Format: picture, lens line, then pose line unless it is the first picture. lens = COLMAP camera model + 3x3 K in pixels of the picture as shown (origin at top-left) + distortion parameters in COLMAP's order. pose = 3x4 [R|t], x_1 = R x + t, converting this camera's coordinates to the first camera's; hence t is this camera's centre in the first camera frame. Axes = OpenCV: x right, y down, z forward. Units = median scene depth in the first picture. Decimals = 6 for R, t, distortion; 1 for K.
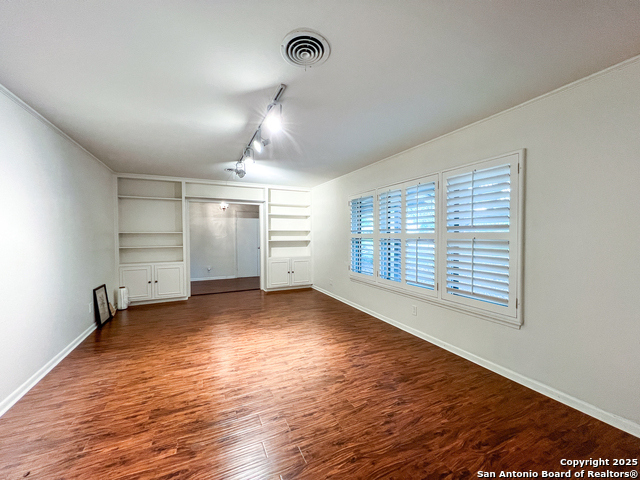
lens RADIAL K [[256.2, 0, 320.5], [0, 256.2, 240.7], [0, 0, 1]] dist [-0.000113, 0.000273]
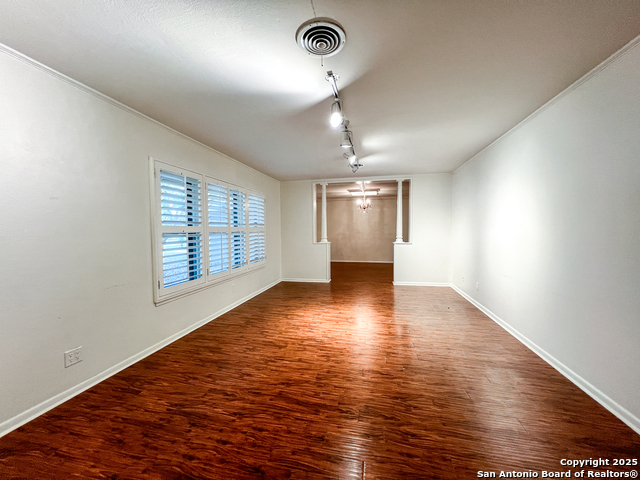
lens RADIAL K [[256.2, 0, 326.0], [0, 256.2, 236.8], [0, 0, 1]] dist [-0.000113, 0.000273]
pose [[-0.798638, -0.005134, 0.601790, -0.719313], [0.031514, 0.998235, 0.050339, -0.026713], [-0.600986, 0.059167, -0.797067, 1.652998]]
